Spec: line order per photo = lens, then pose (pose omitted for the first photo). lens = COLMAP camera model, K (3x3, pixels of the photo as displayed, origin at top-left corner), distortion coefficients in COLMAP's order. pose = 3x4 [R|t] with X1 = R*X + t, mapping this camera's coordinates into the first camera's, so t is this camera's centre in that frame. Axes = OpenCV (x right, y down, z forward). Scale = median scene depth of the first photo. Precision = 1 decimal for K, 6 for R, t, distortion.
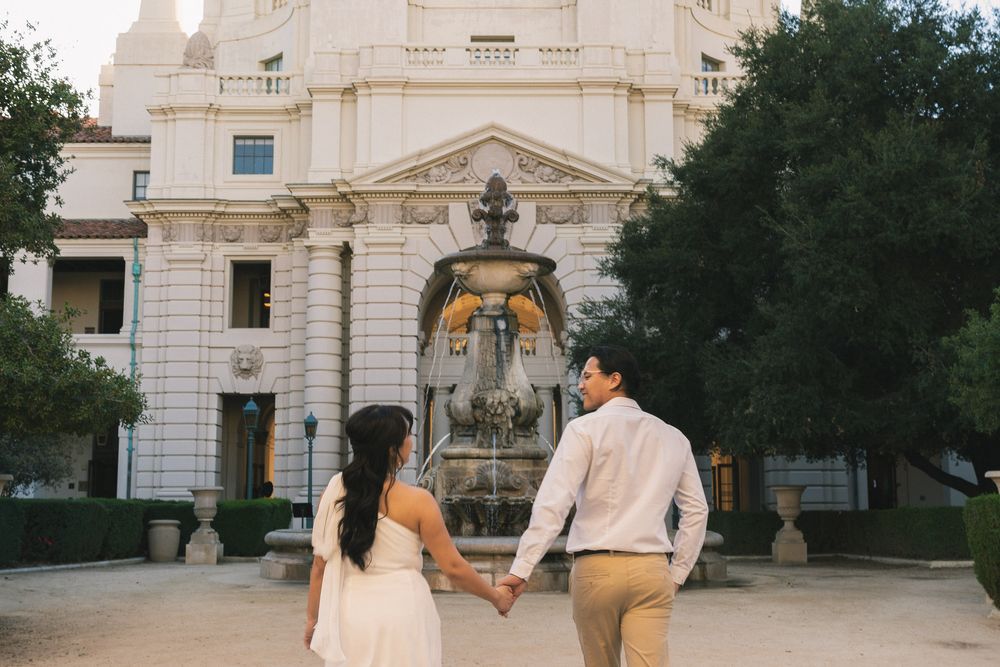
lens RADIAL K [[1247.3, 0, 498.8], [0, 1247.3, 335.5], [0, 0, 1]] dist [-0.035501, 0.000000]
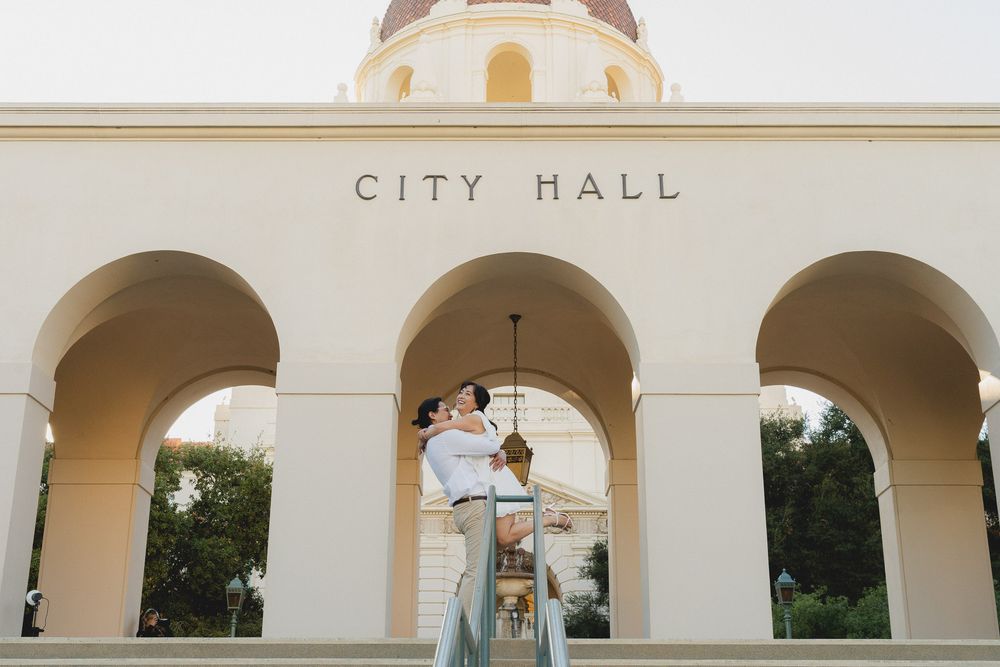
lens RADIAL K [[1236.1, 0, 500.4], [0, 1236.1, 331.7], [0, 0, 1]] dist [-0.000901, 0.000000]
pose [[0.999948, 0.001091, -0.010123, -0.000822], [-0.003239, 0.976670, -0.214721, -0.016597], [0.009653, 0.214742, 0.976623, -0.533819]]
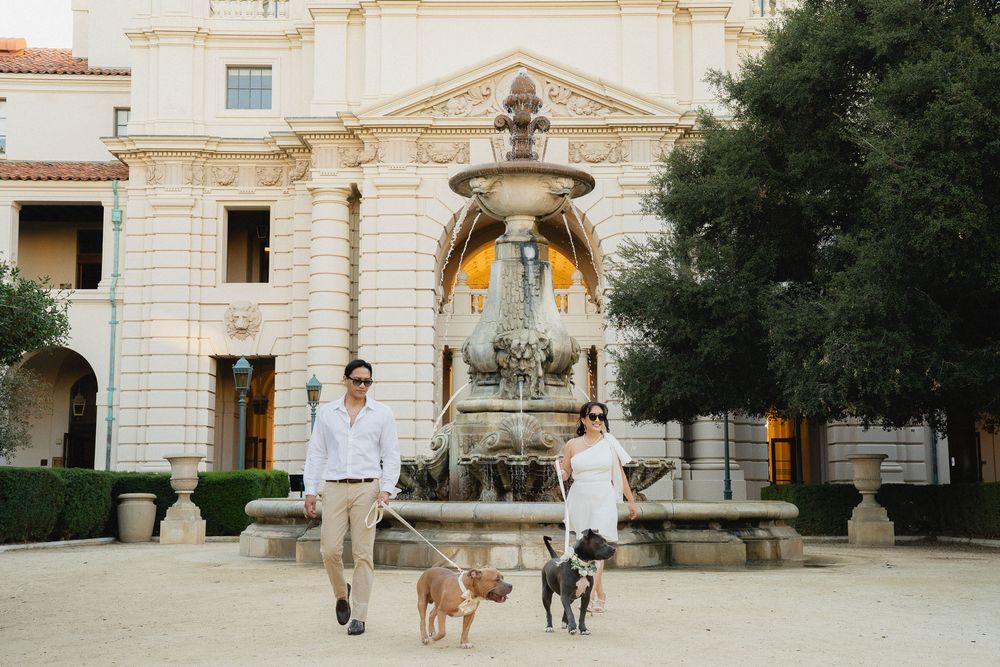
lens RADIAL K [[1320.3, 0, 503.7], [0, 1320.3, 331.8], [0, 0, 1]] dist [0.110721, 0.000000]
pose [[0.999854, -0.000851, -0.017060, -0.000033], [0.001110, 0.999884, 0.015201, 0.020715], [0.017045, -0.015217, 0.999739, 0.076751]]
